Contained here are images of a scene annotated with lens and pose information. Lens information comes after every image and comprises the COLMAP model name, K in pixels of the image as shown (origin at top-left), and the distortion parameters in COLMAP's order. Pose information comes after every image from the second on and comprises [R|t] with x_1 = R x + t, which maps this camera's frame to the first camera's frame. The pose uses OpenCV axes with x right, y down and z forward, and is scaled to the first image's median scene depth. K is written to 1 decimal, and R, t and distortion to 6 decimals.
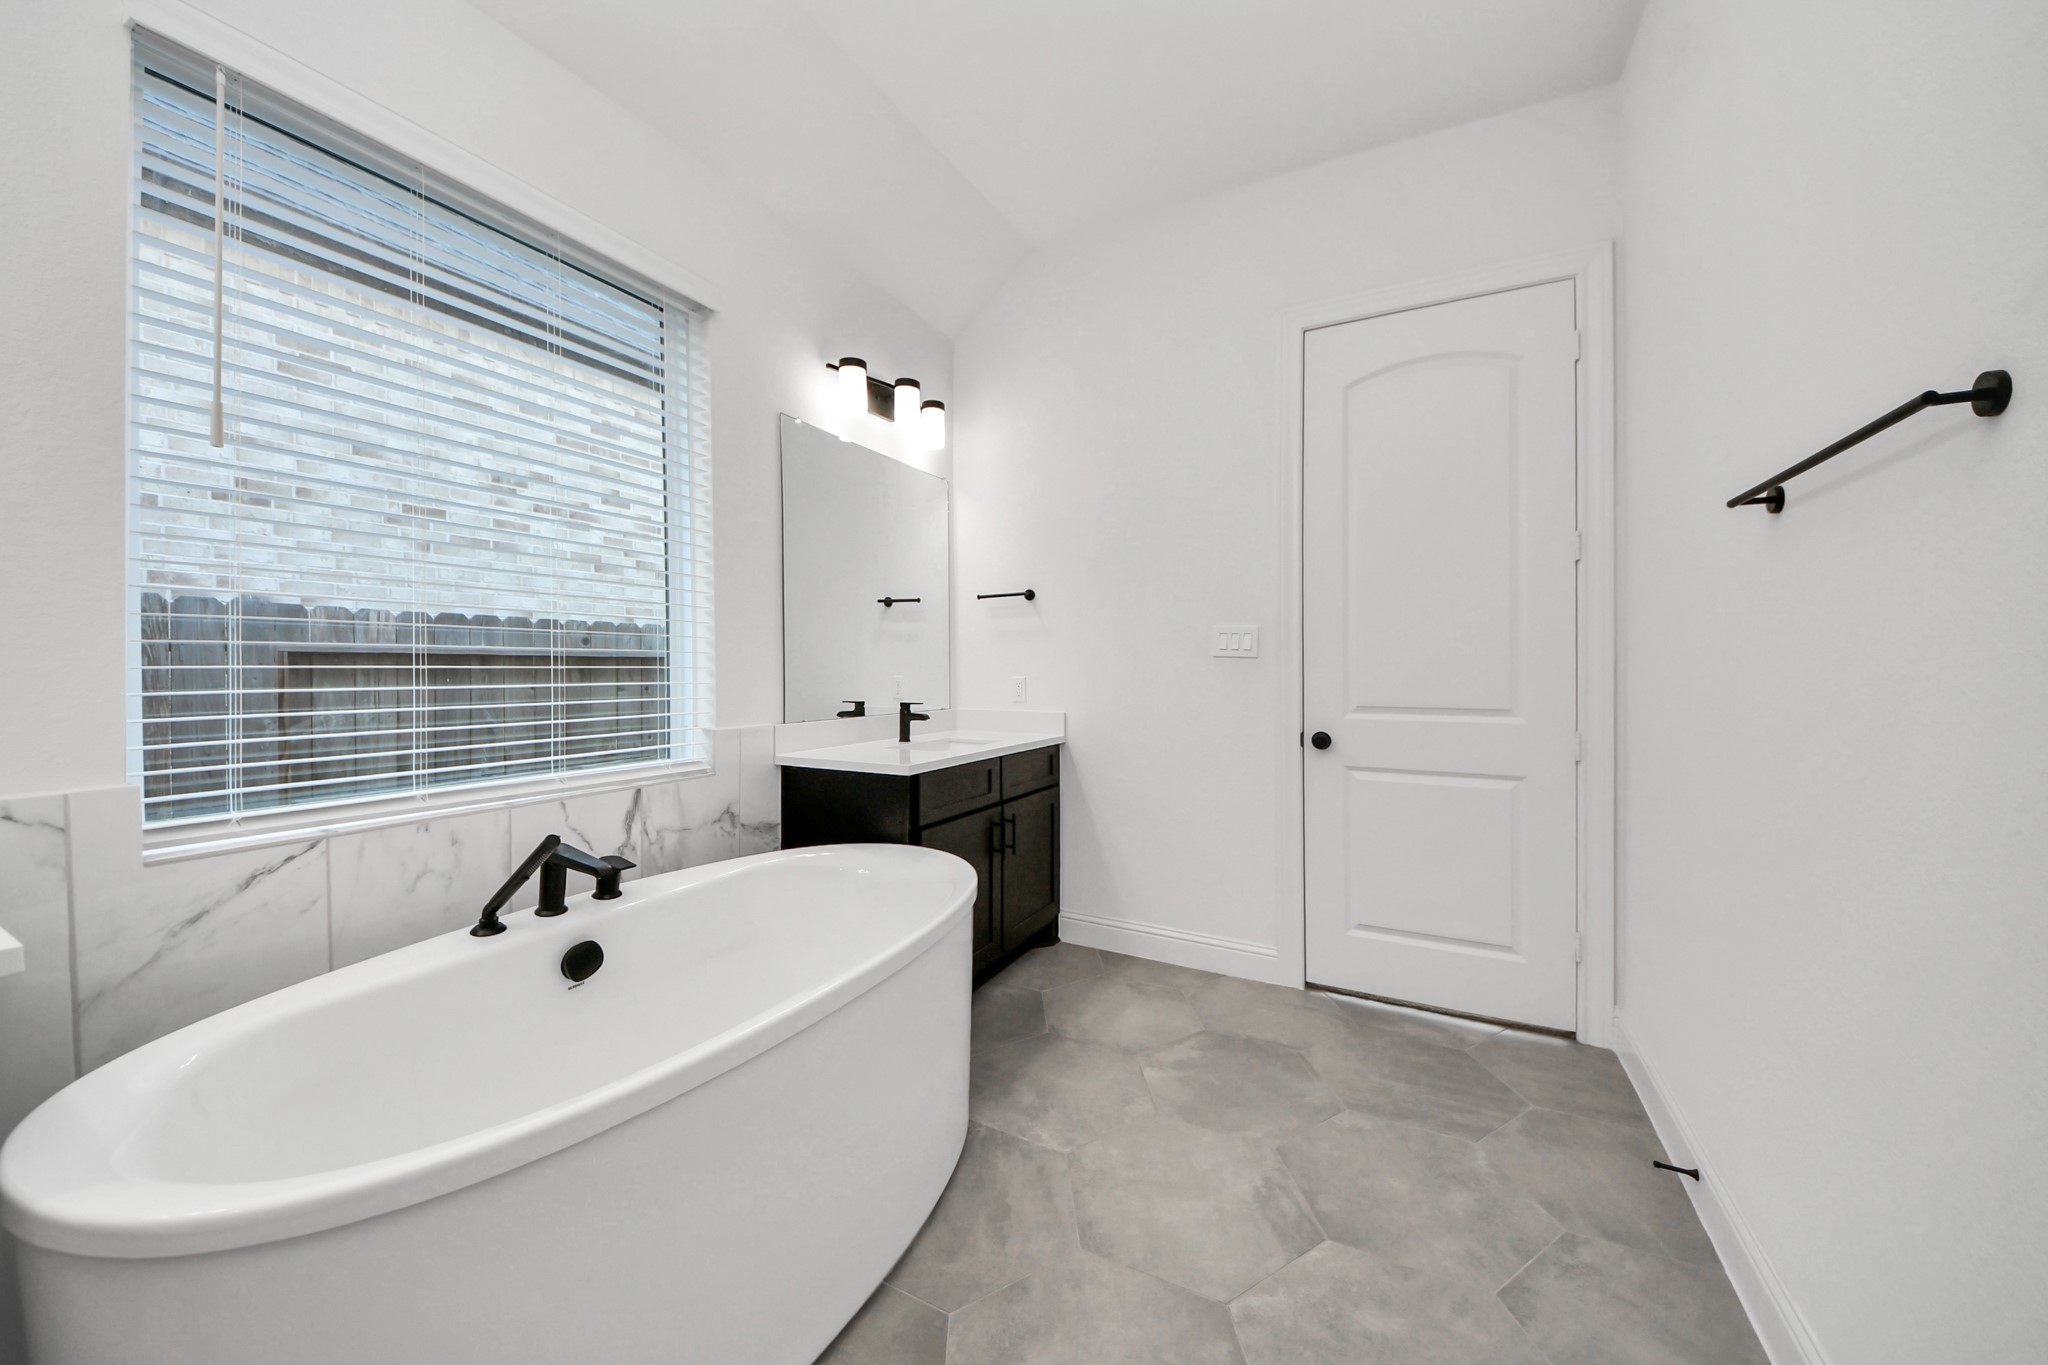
lens RADIAL K [[907.8, 0, 978.1], [0, 907.8, 673.3], [0, 0, 1]] dist [0.082353, -0.058088]
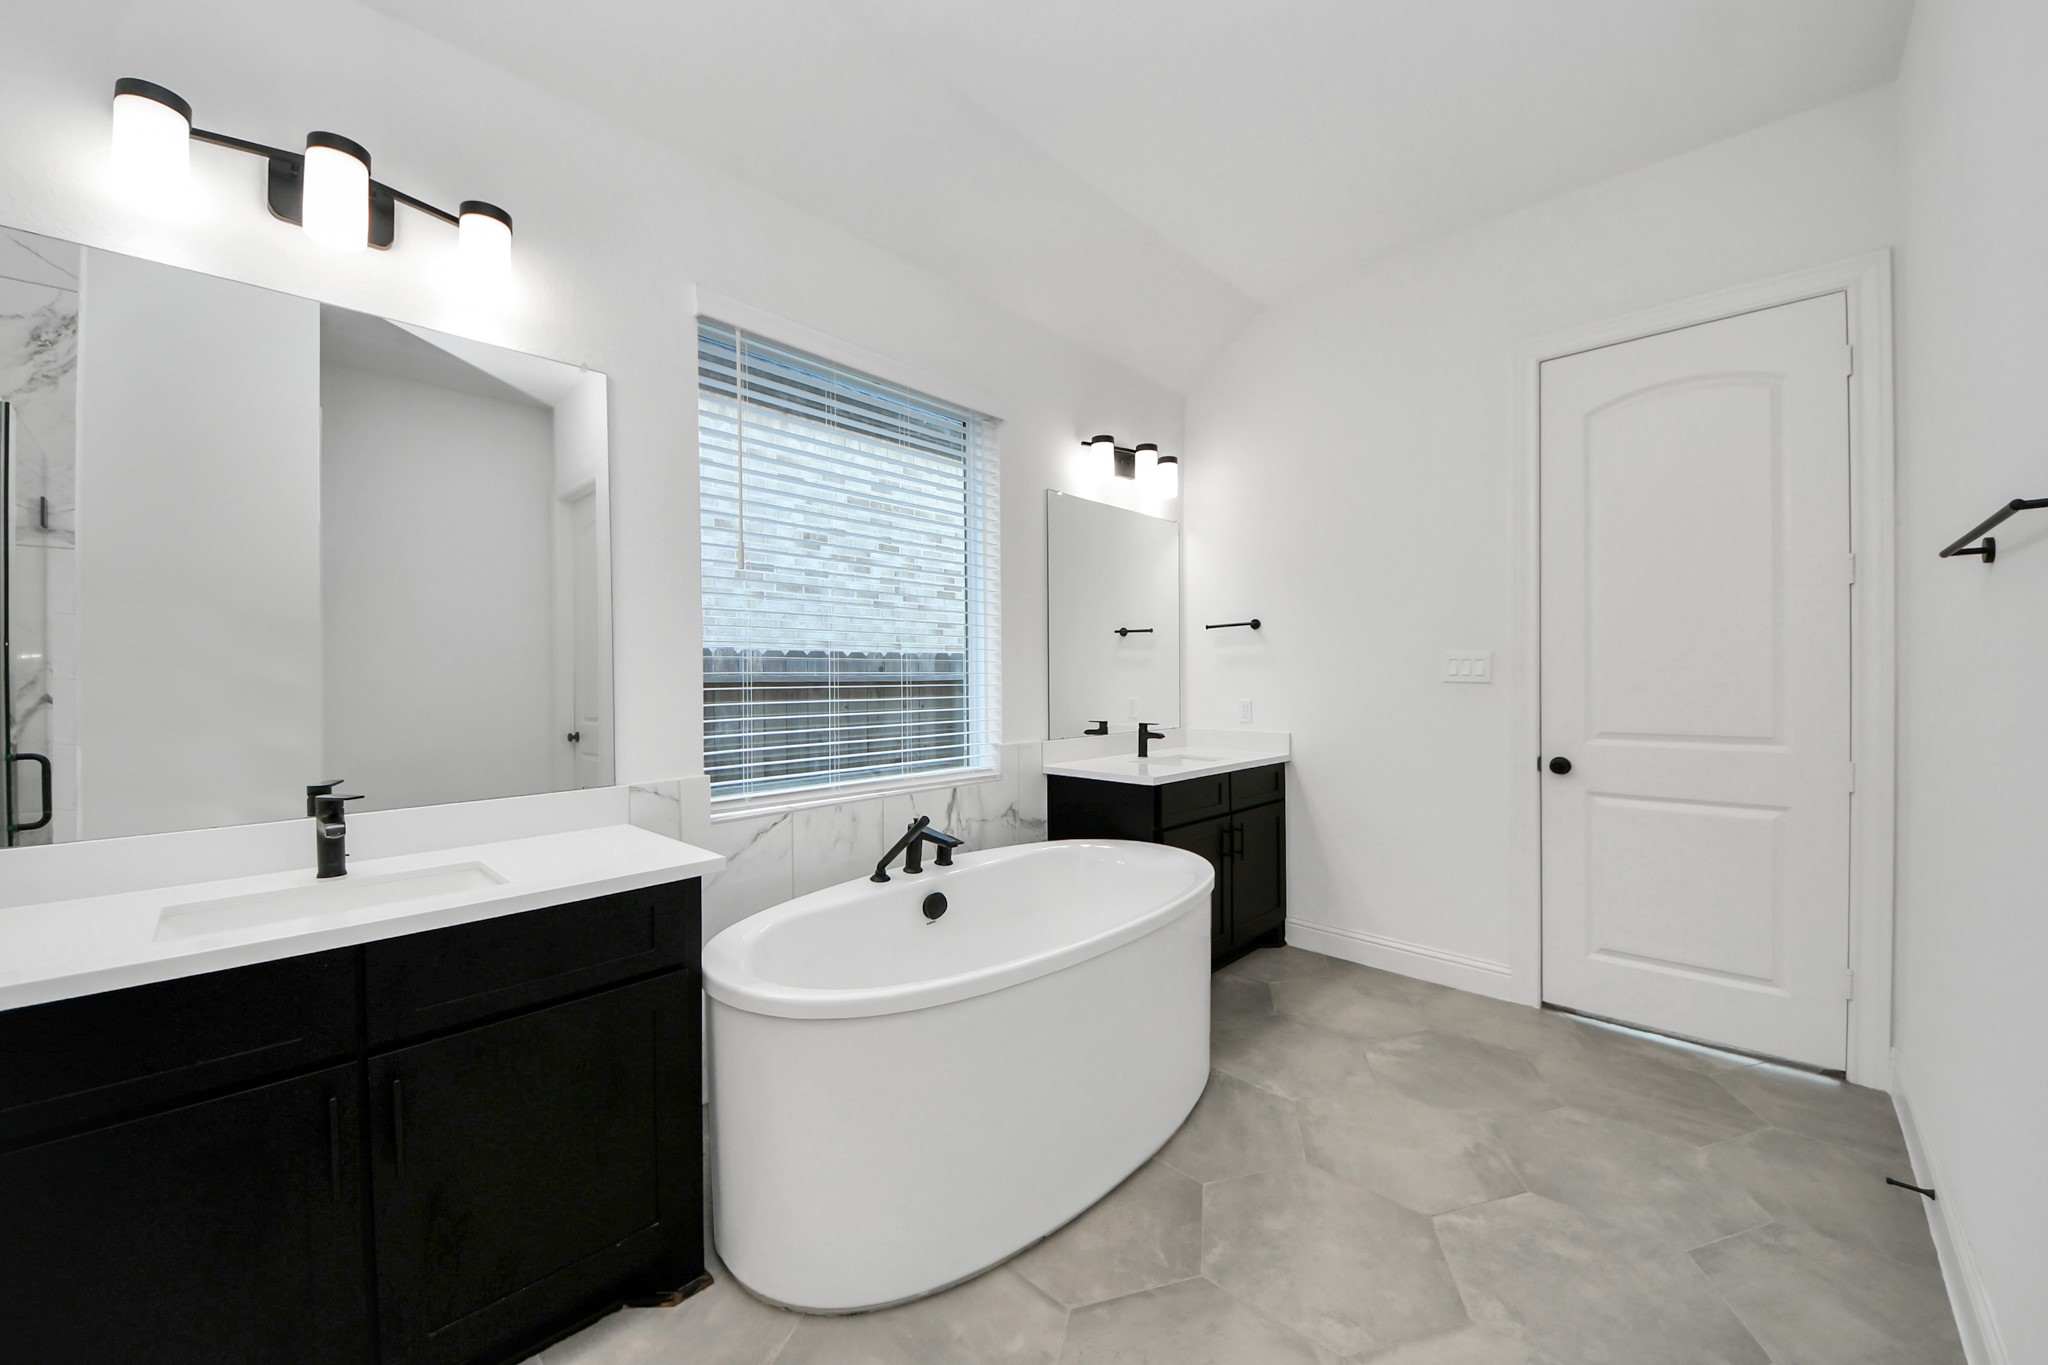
lens RADIAL K [[907.8, 0, 978.1], [0, 907.8, 673.3], [0, 0, 1]] dist [0.082353, -0.058088]
pose [[0.973050, 0.001554, -0.230588, -0.022769], [-0.004291, 0.999926, -0.011369, -0.021854], [0.230554, 0.012052, 0.972985, -0.230565]]
